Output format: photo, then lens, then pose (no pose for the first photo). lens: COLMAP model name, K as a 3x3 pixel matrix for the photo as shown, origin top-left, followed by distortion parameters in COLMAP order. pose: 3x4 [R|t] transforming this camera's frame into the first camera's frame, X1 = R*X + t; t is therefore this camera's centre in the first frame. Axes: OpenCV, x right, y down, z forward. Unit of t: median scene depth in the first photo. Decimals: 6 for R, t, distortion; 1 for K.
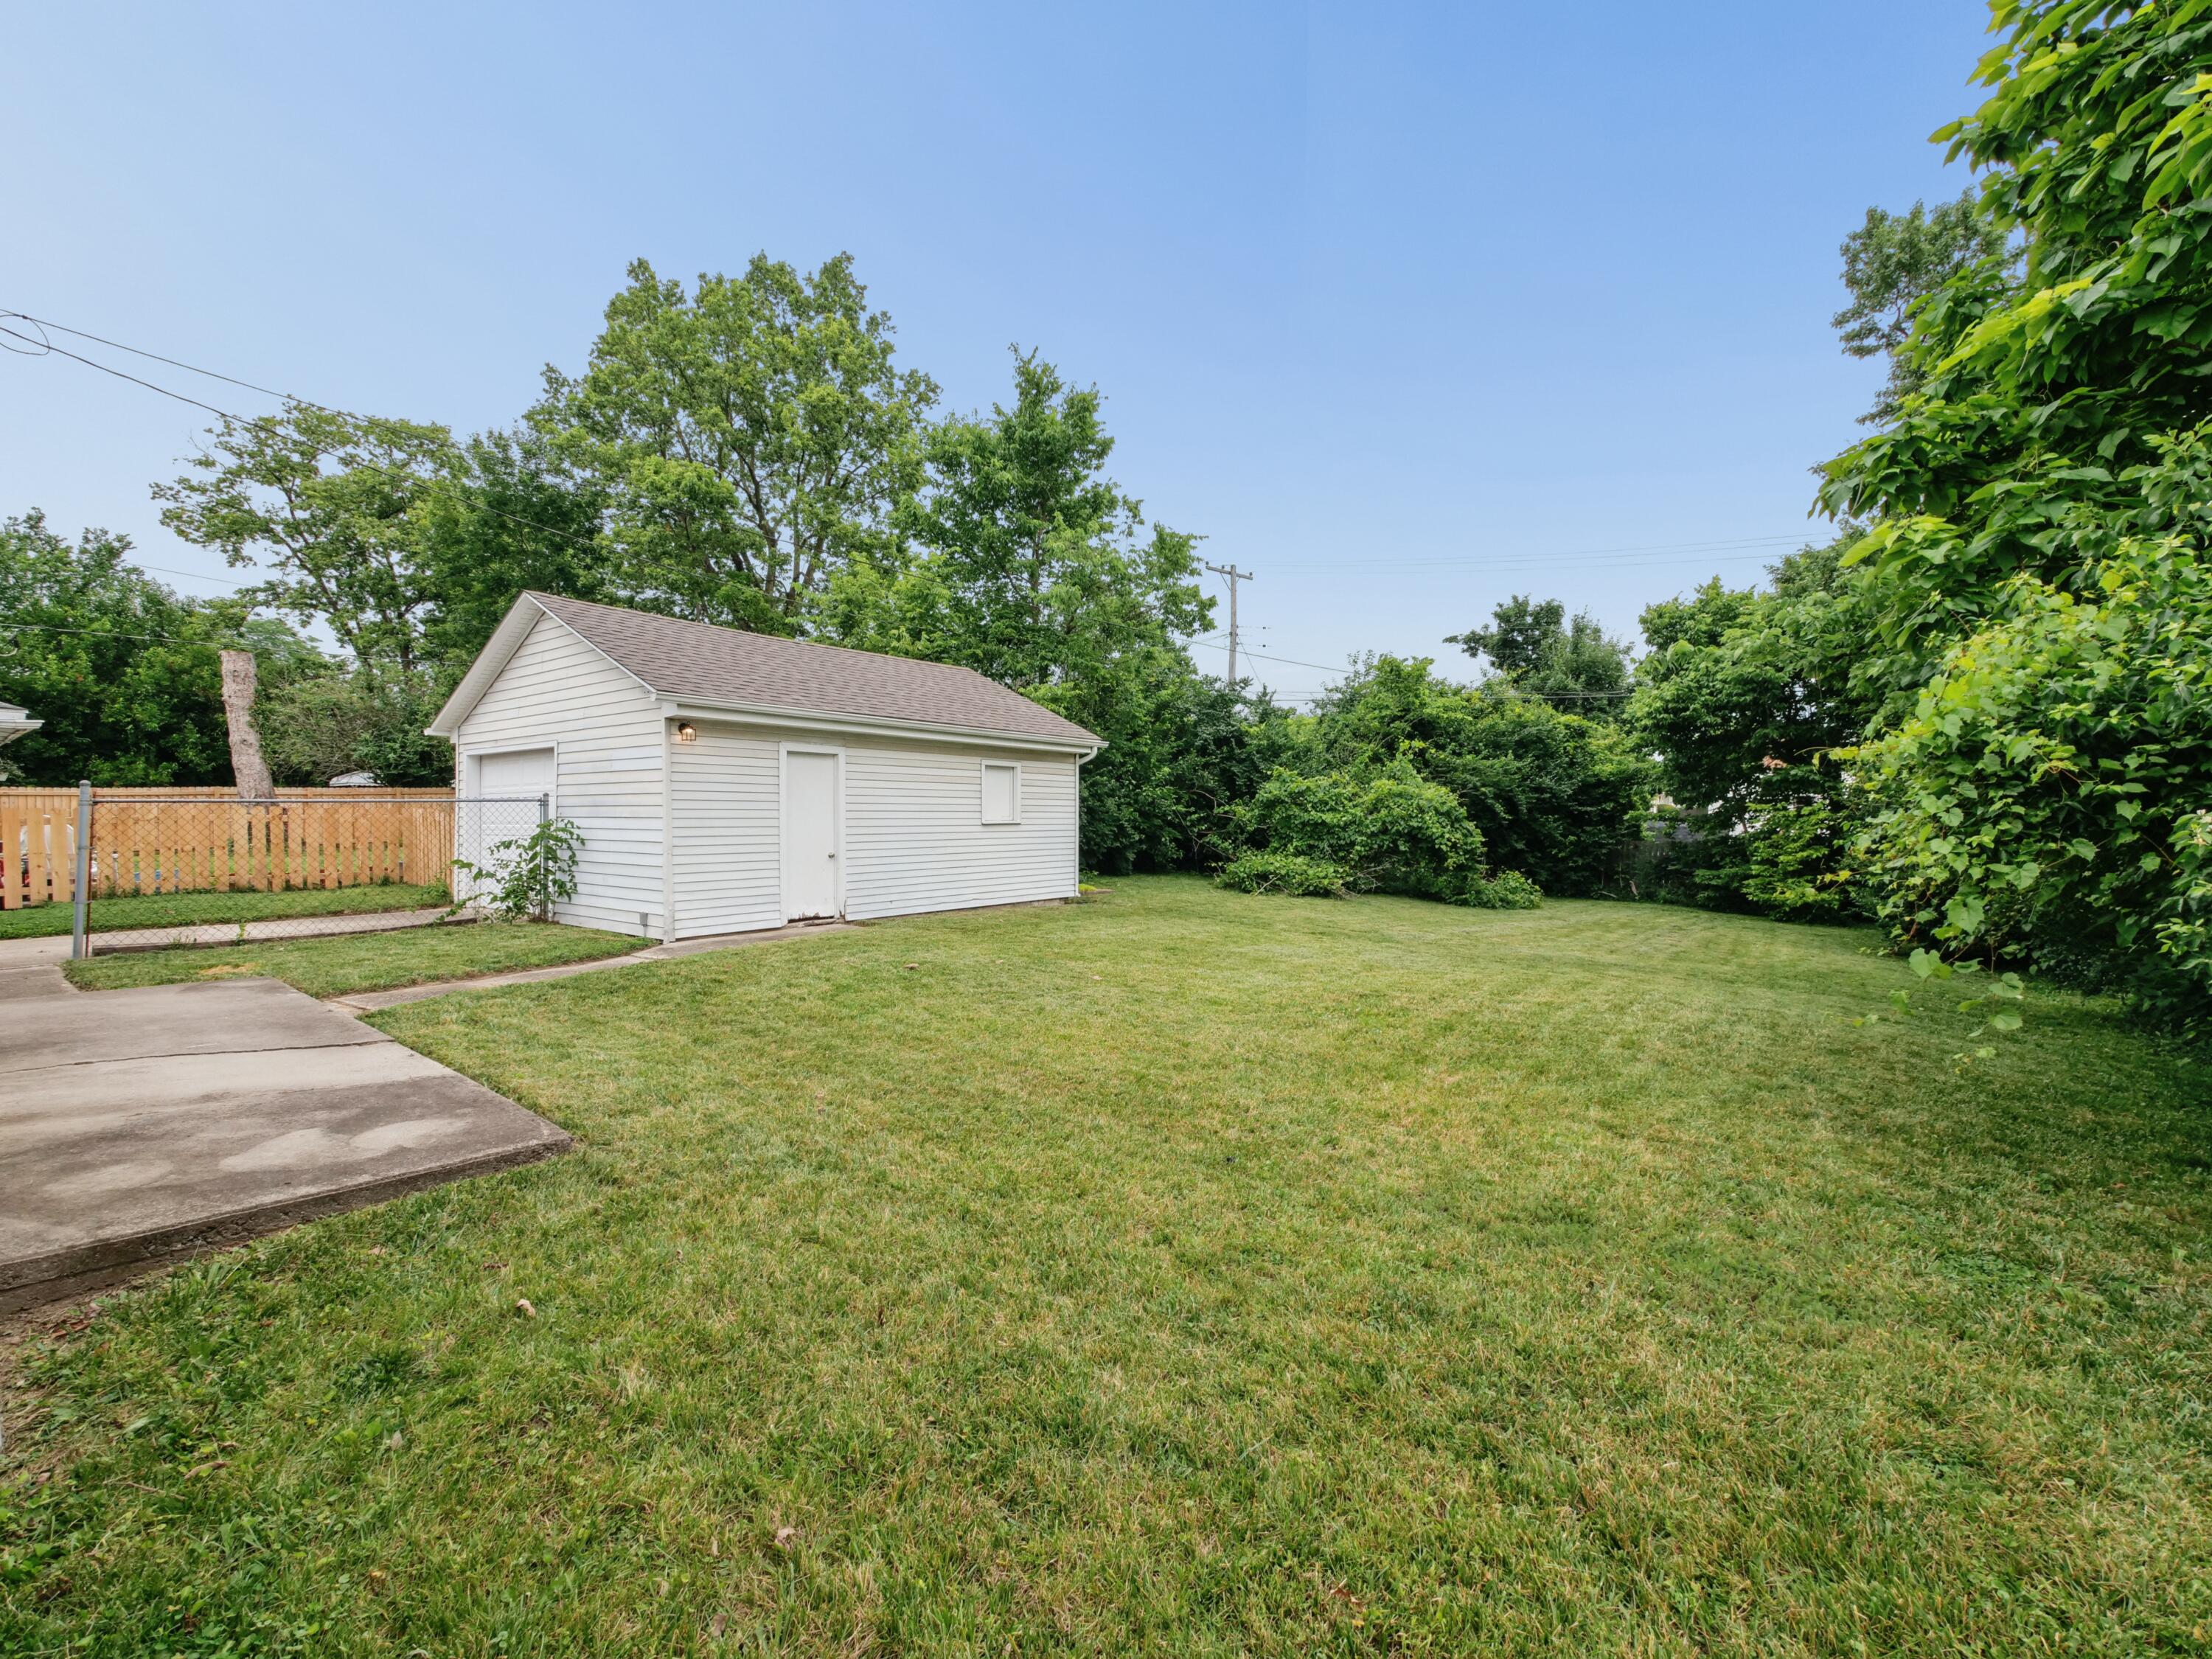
lens RADIAL K [[926.8, 0, 1106.0], [0, 926.8, 829.5], [0, 0, 1]] dist [0.010800, -0.000065]
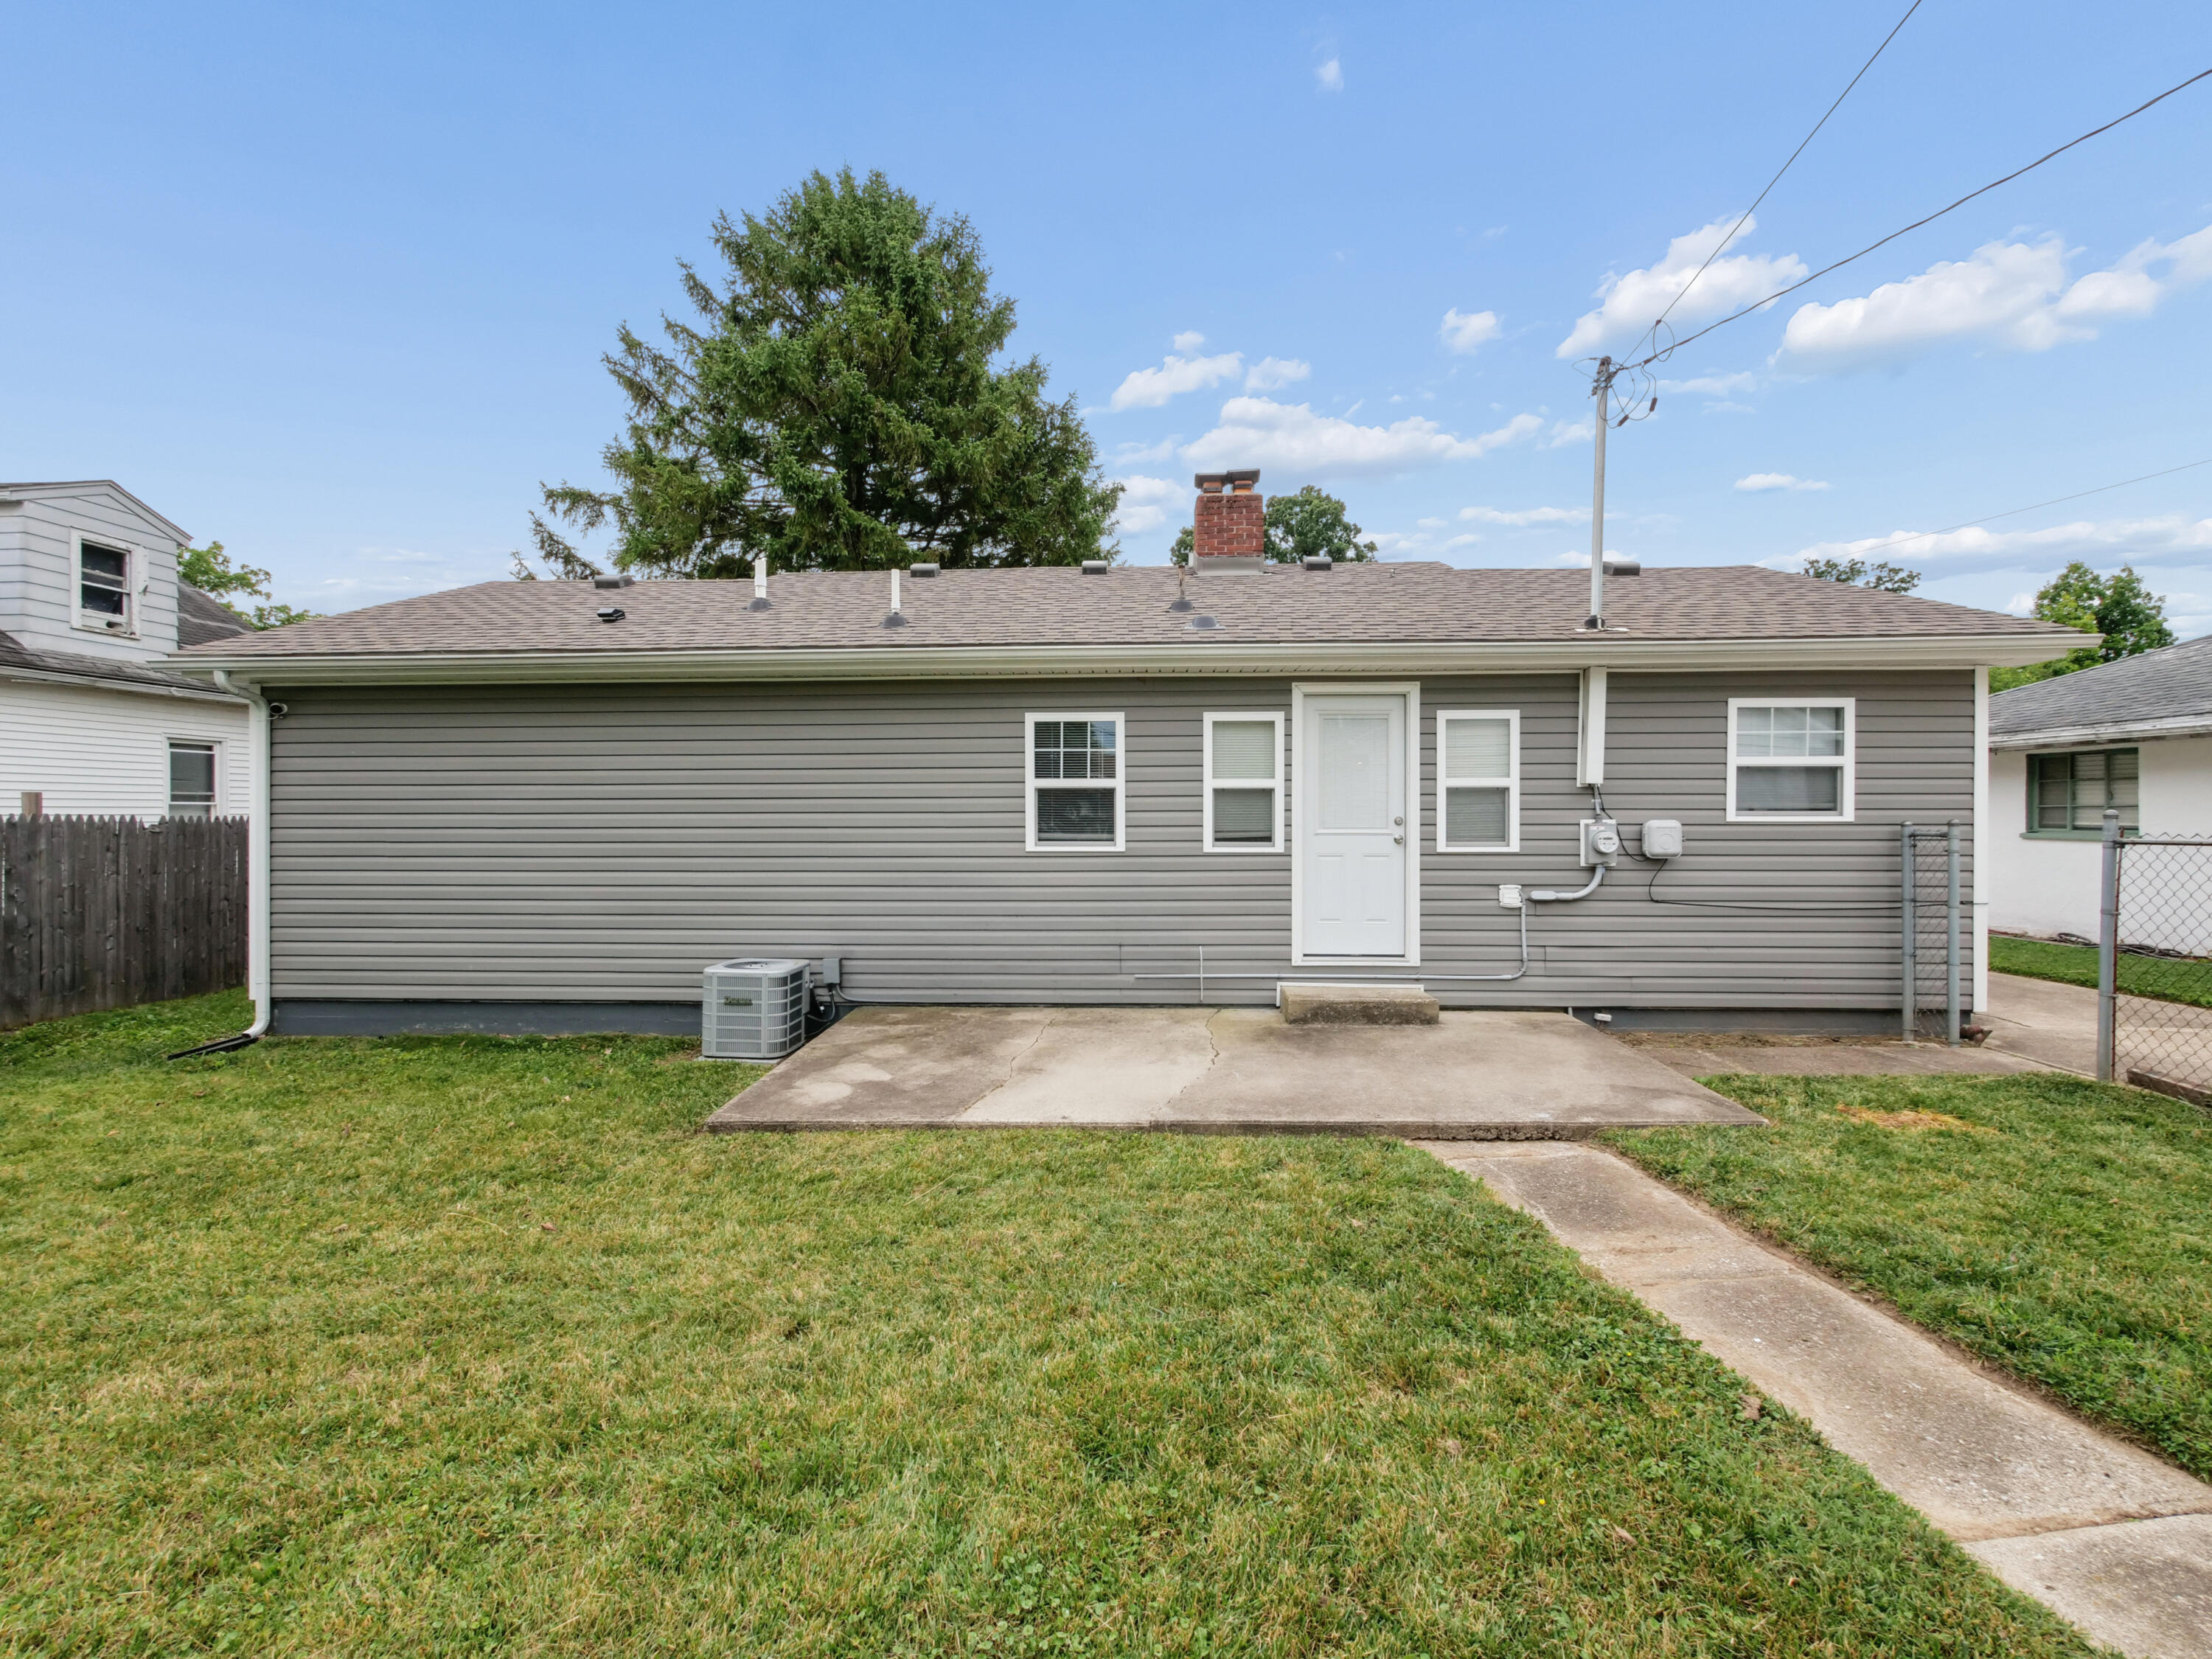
lens RADIAL K [[946.3, 0, 1102.6], [0, 946.3, 799.7], [0, 0, 1]] dist [-0.003170, 0.000094]
pose [[-0.819925, -0.008333, -0.572410, -0.063313], [-0.008596, 0.999961, -0.002245, -0.023777], [0.572406, 0.003080, -0.819964, 0.528451]]
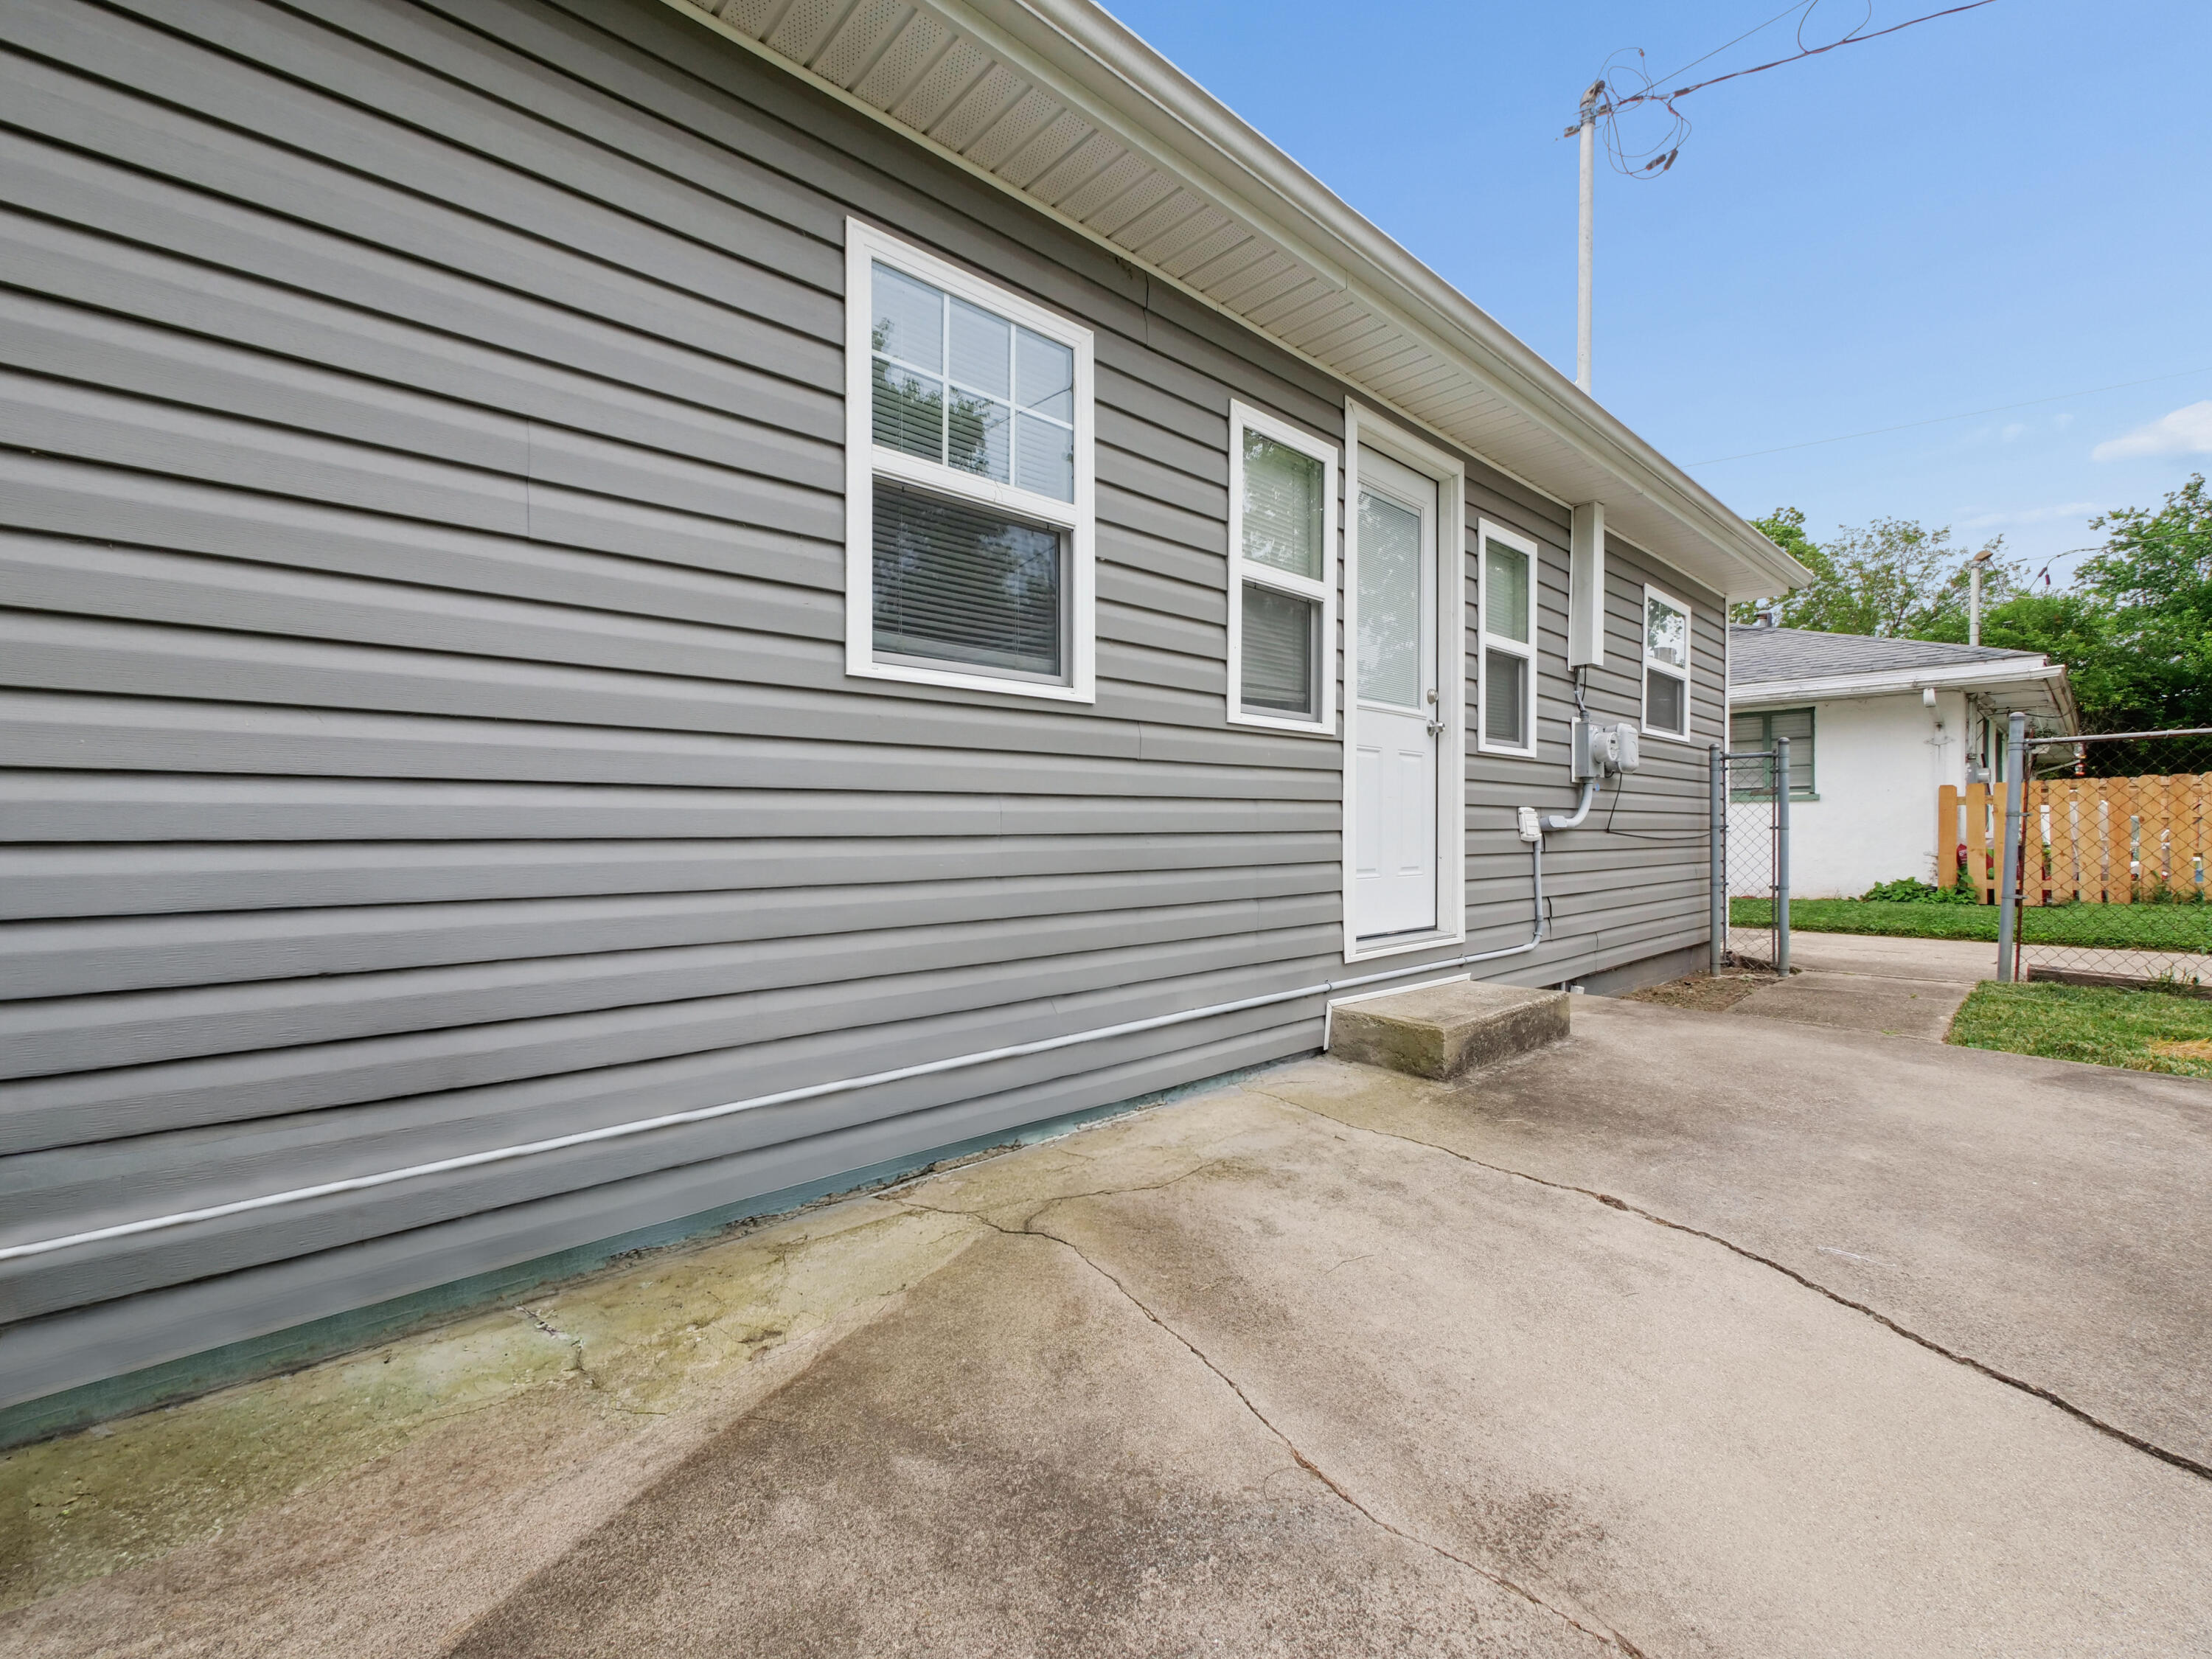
lens RADIAL K [[932.2, 0, 1099.7], [0, 932.2, 824.8], [0, 0, 1]] dist [-0.003829, -0.000557]
pose [[-0.172913, -0.008314, -0.984902, -0.157690], [-0.010668, 0.999922, -0.006568, 0.018110], [0.984879, 0.009371, -0.172988, 0.222759]]
